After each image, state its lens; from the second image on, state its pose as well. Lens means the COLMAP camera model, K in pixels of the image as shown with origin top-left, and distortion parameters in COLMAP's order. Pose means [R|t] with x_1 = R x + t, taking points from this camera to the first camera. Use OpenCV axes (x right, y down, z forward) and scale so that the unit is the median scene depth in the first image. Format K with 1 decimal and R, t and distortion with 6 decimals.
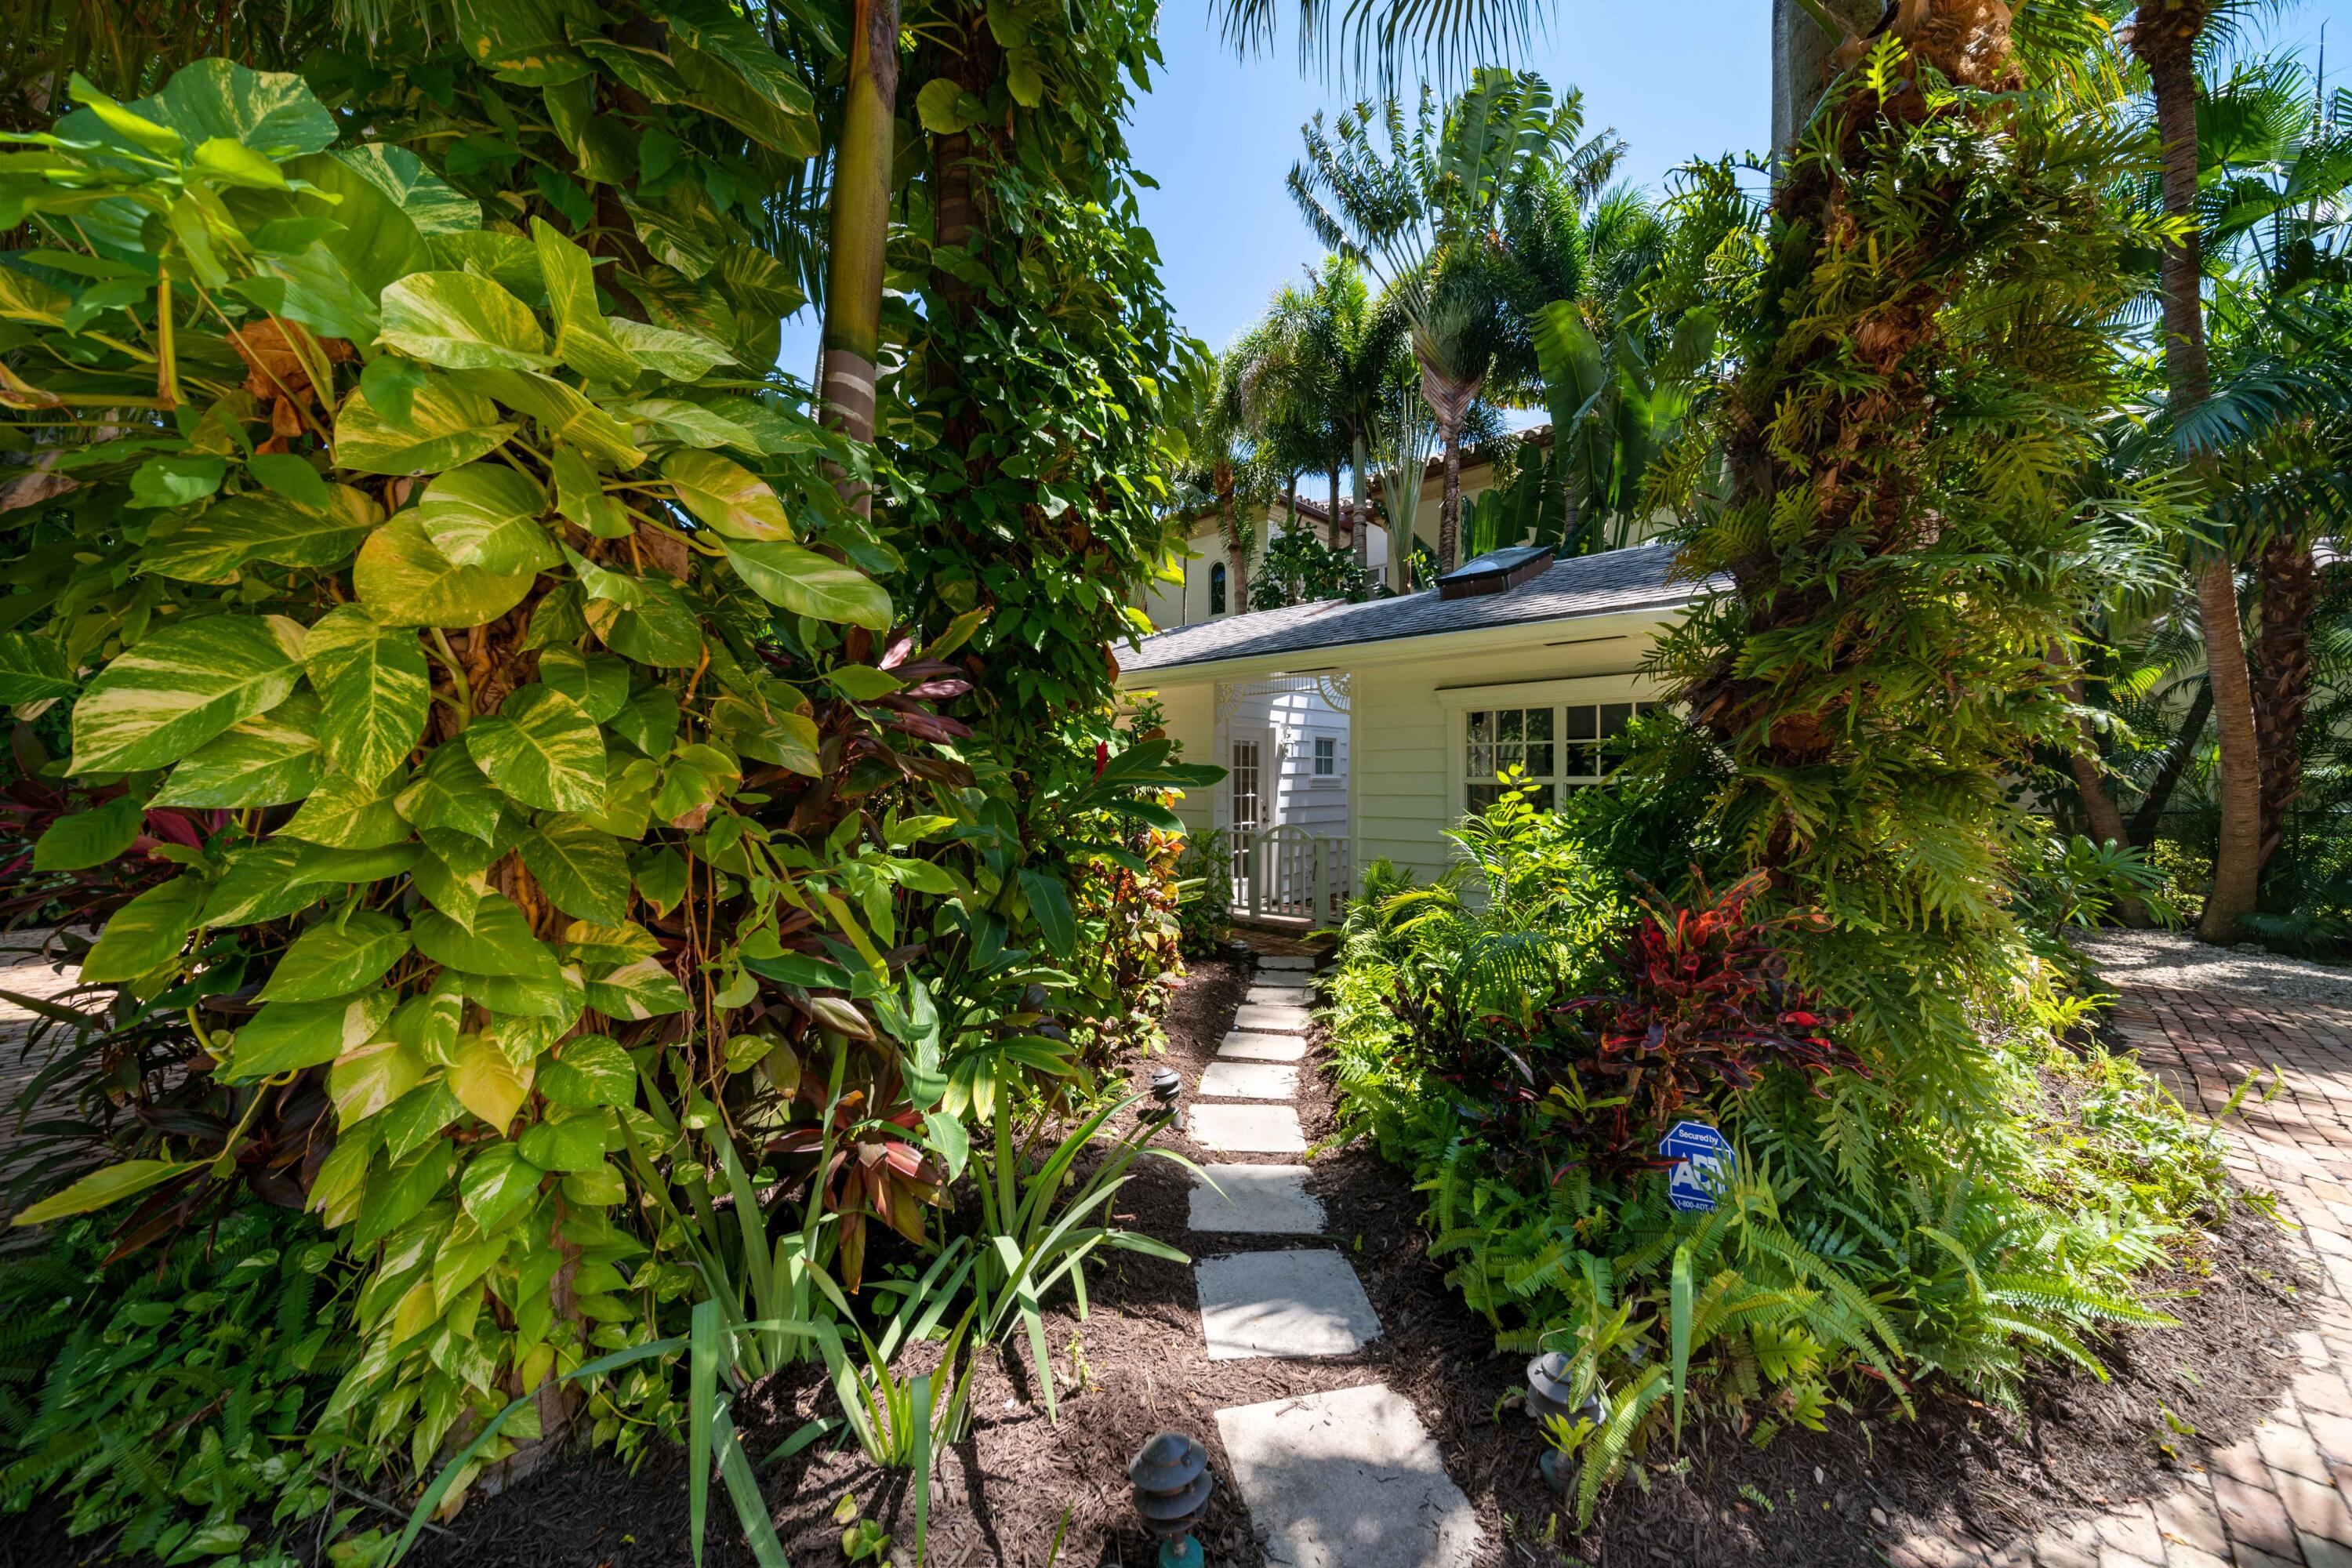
lens RADIAL K [[846.1, 0, 1175.9], [0, 846.1, 785.9], [0, 0, 1]] dist [-0.001973, -0.000190]
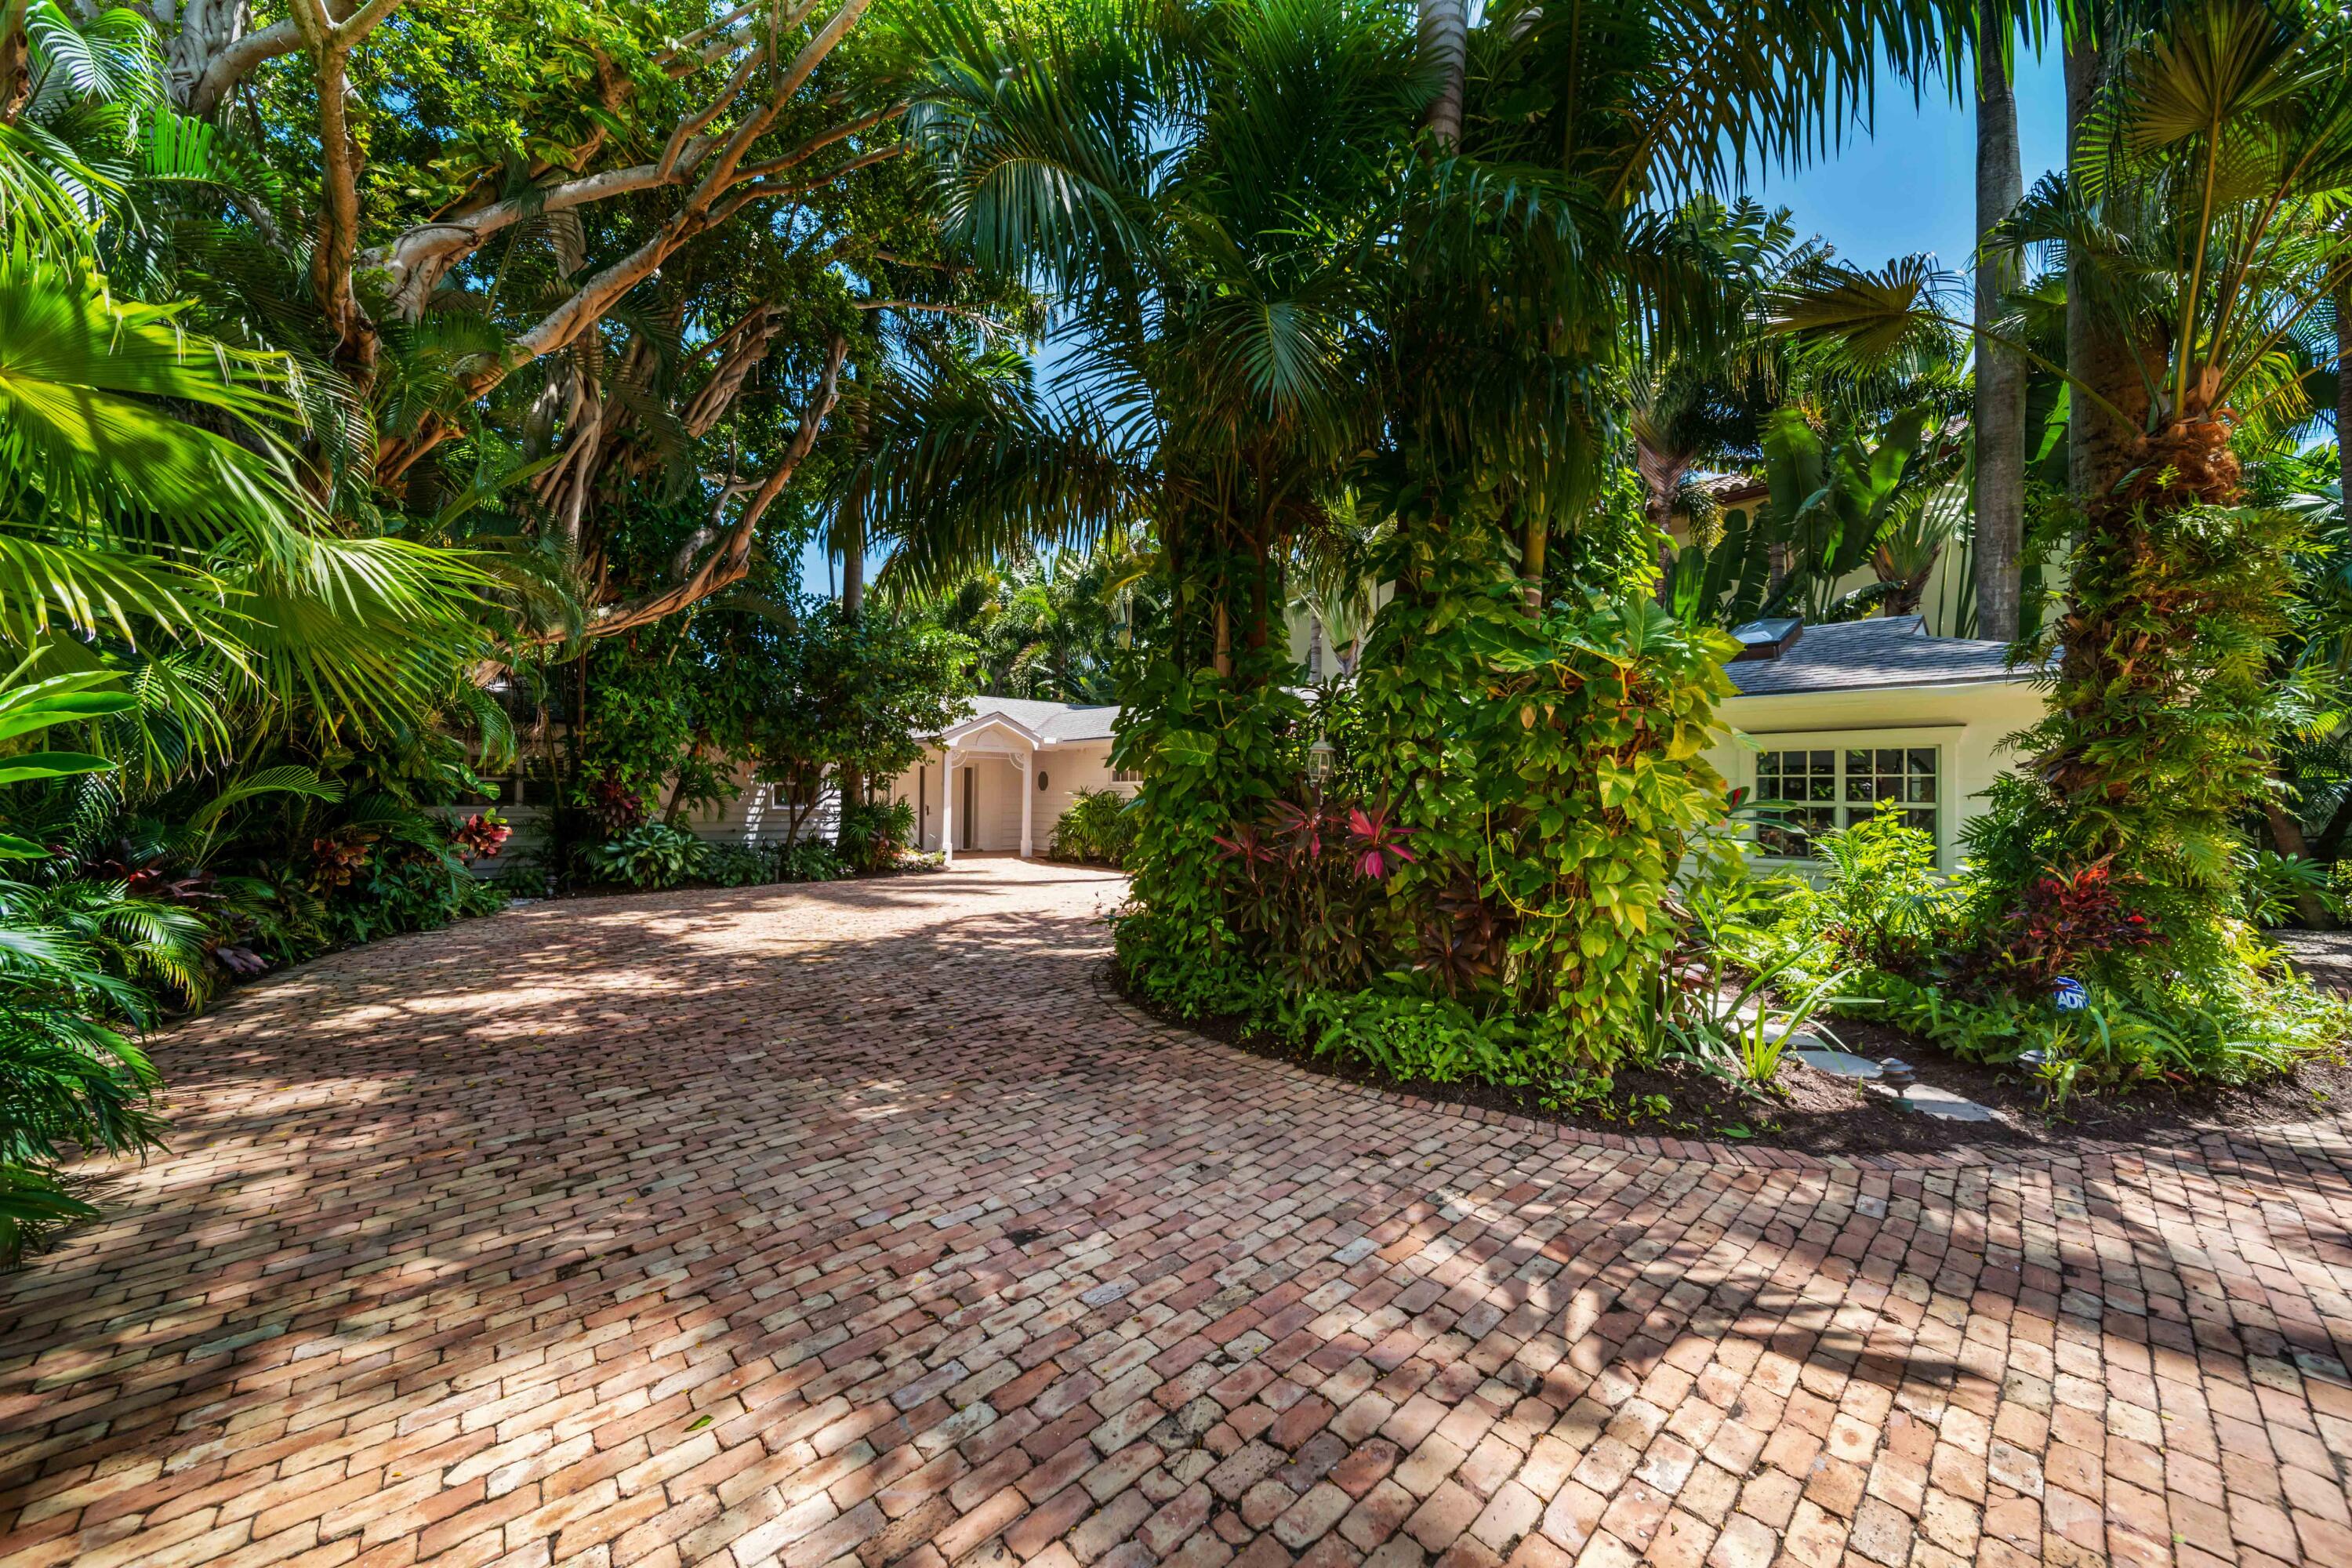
lens RADIAL K [[846.1, 0, 1178.3], [0, 846.1, 784.1], [0, 0, 1]] dist [-0.001973, -0.000190]
pose [[0.995846, 0.012246, -0.090225, -1.382871], [-0.013497, 0.999821, -0.013279, -0.020551], [0.090046, 0.014441, 0.995833, -1.274244]]
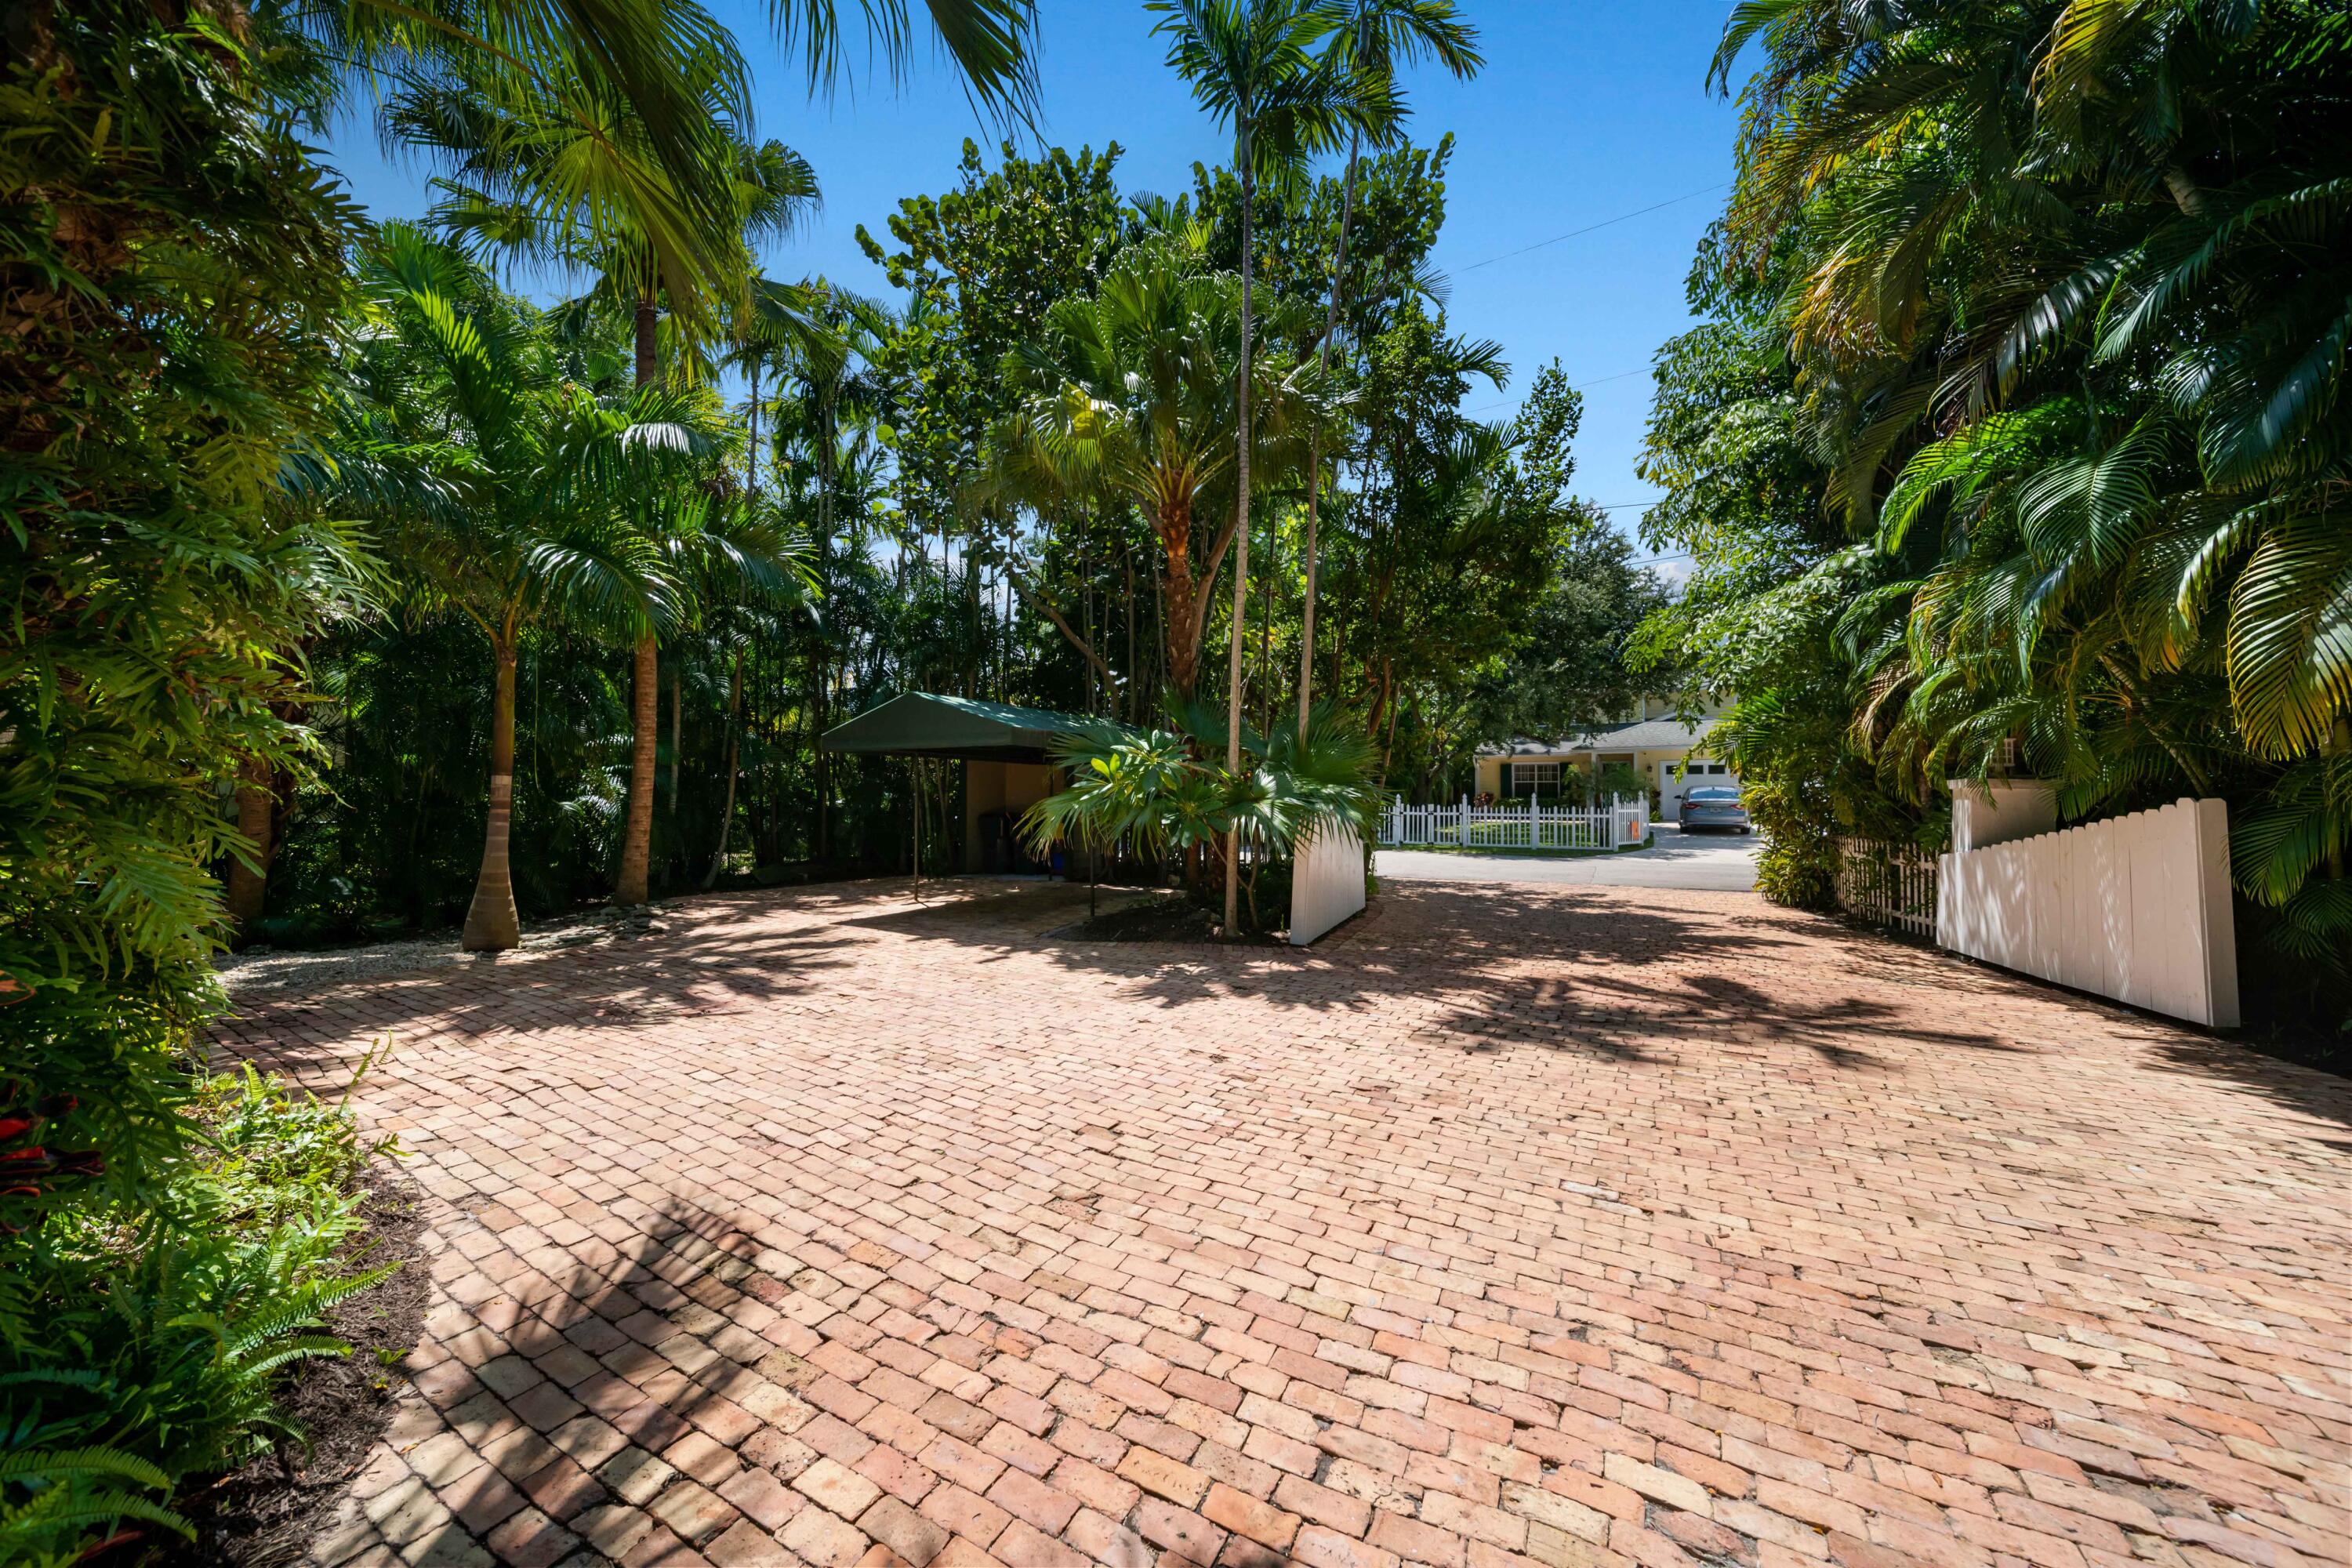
lens RADIAL K [[846.1, 0, 1177.0], [0, 846.1, 782.8], [0, 0, 1]] dist [-0.001973, -0.000190]
pose [[-0.212855, 0.016476, 0.976945, -0.130335], [0.005925, 0.999861, -0.015571, -0.000932], [-0.977066, 0.002474, -0.212923, 0.140443]]
